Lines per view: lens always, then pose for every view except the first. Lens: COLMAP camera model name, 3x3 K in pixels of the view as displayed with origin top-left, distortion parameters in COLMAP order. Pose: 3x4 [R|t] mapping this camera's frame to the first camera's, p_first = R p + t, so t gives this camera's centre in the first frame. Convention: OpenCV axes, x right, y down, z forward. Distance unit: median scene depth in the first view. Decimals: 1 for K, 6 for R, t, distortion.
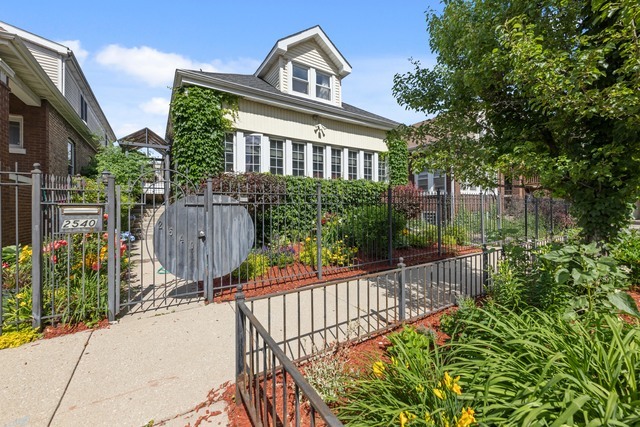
lens RADIAL K [[258.1, 0, 319.0], [0, 258.1, 212.2], [0, 0, 1]] dist [0.007134, -0.003616]
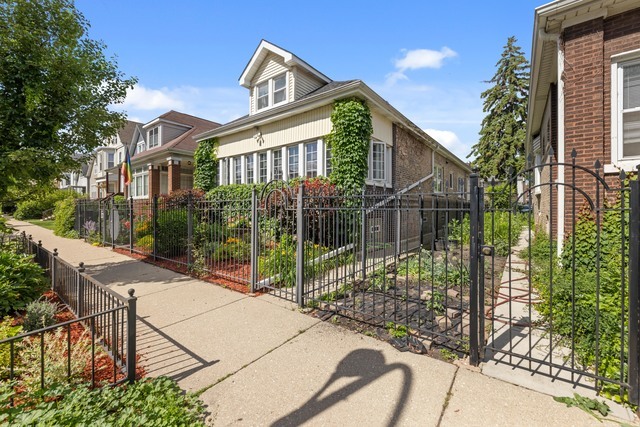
lens RADIAL K [[258.1, 0, 318.4], [0, 258.1, 208.1], [0, 0, 1]] dist [0.007134, -0.003616]
pose [[0.330360, 0.020090, -0.943641, 1.076451], [-0.000803, 0.999779, 0.021004, -0.046731], [0.943855, -0.006181, 0.330303, 0.842796]]
